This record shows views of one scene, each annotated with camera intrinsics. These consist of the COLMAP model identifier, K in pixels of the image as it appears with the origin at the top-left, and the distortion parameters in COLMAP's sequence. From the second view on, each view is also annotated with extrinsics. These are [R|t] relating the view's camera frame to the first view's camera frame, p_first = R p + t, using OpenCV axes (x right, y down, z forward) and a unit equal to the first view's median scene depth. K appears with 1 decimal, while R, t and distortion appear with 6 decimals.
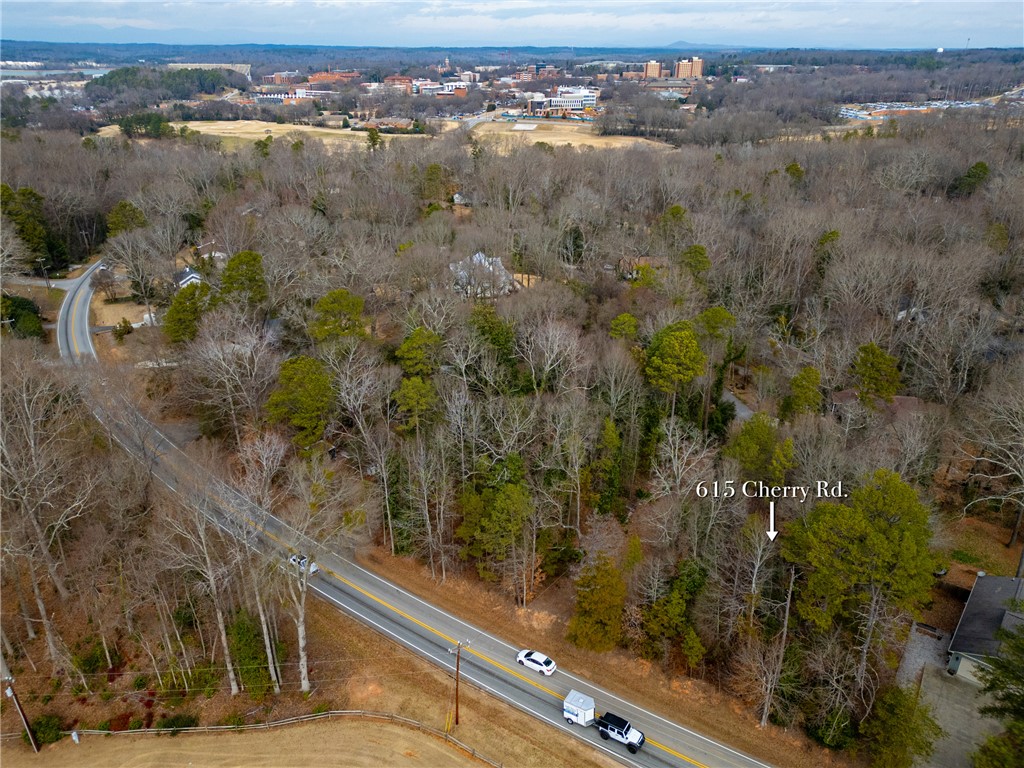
lens RADIAL K [[726.7, 0, 517.9], [0, 726.7, 379.2], [0, 0, 1]] dist [0.073765, -0.060364]
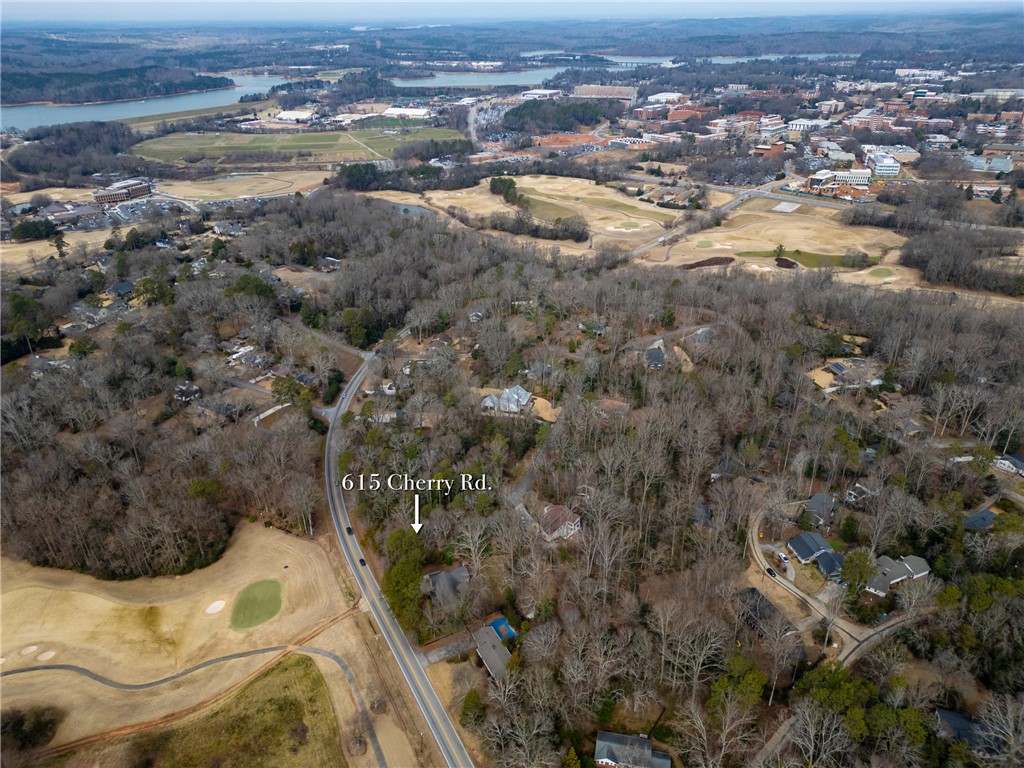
lens RADIAL K [[726.7, 0, 510.1], [0, 726.7, 373.1], [0, 0, 1]] dist [0.073765, -0.060364]
pose [[0.851699, 0.214816, -0.477978, 0.189065], [-0.195953, 0.976502, 0.089700, -0.082913], [0.486016, 0.017264, 0.873779, -0.164008]]
